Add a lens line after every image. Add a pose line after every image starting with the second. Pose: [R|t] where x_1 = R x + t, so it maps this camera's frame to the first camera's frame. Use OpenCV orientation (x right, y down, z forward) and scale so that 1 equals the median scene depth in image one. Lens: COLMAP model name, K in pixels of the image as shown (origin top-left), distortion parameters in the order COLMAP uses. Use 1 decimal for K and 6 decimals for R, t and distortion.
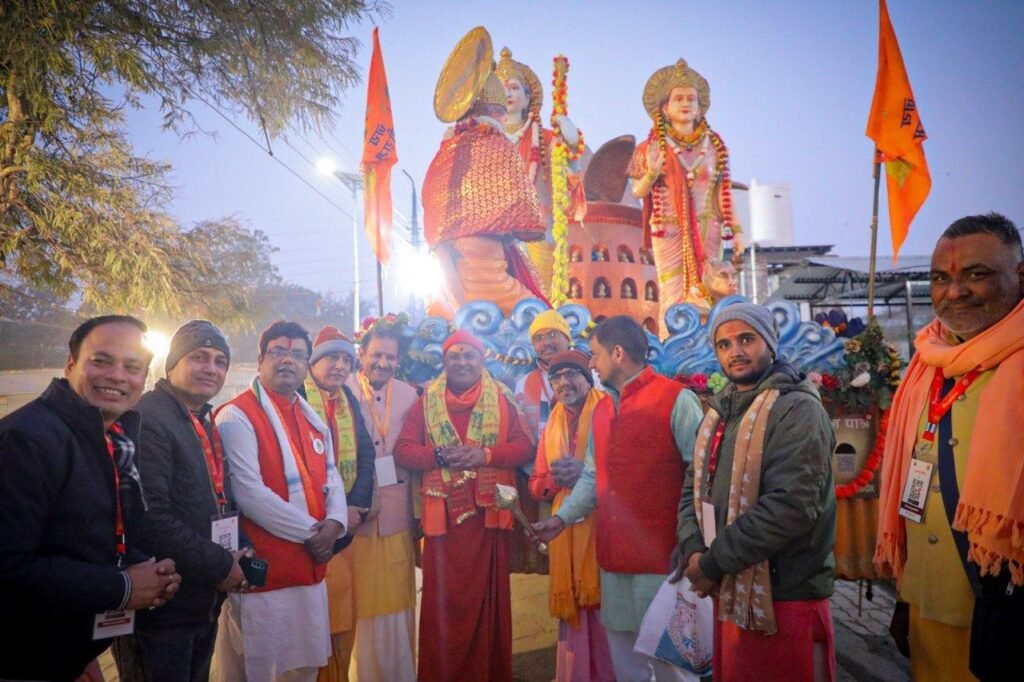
lens RADIAL K [[693.8, 0, 514.9], [0, 693.8, 338.5], [0, 0, 1]] dist [-0.072307, 0.044524]
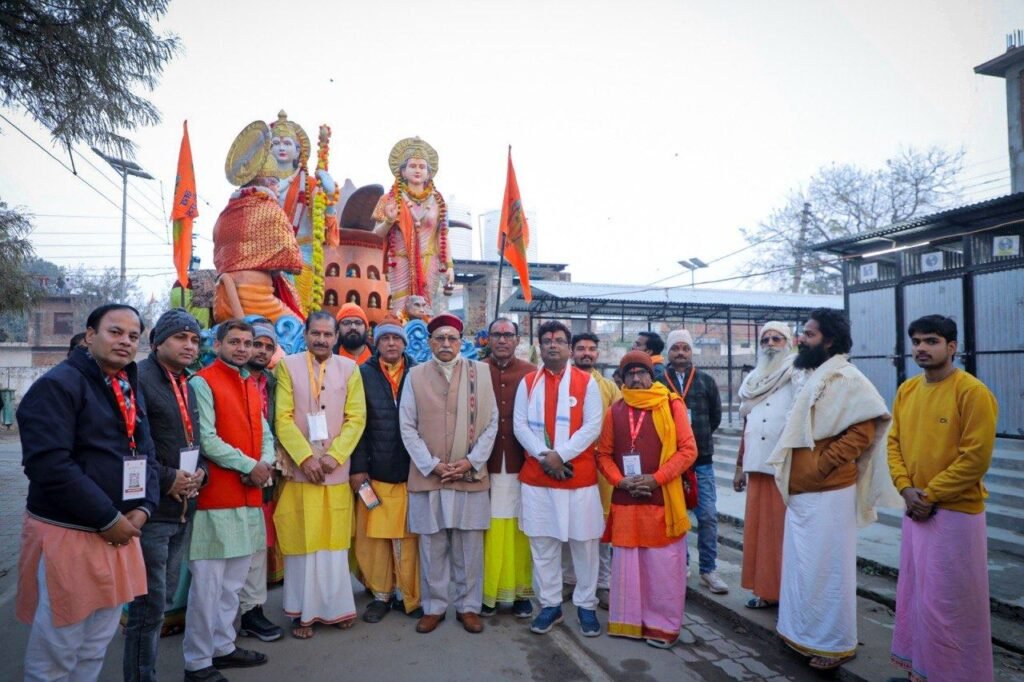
lens RADIAL K [[694.3, 0, 513.1], [0, 694.3, 348.0], [0, 0, 1]] dist [-0.076708, 0.042743]
pose [[0.948656, 0.038672, 0.313938, 0.011188], [-0.045963, 0.998817, 0.015854, -0.019422], [-0.312953, -0.029469, 0.949311, -0.374933]]
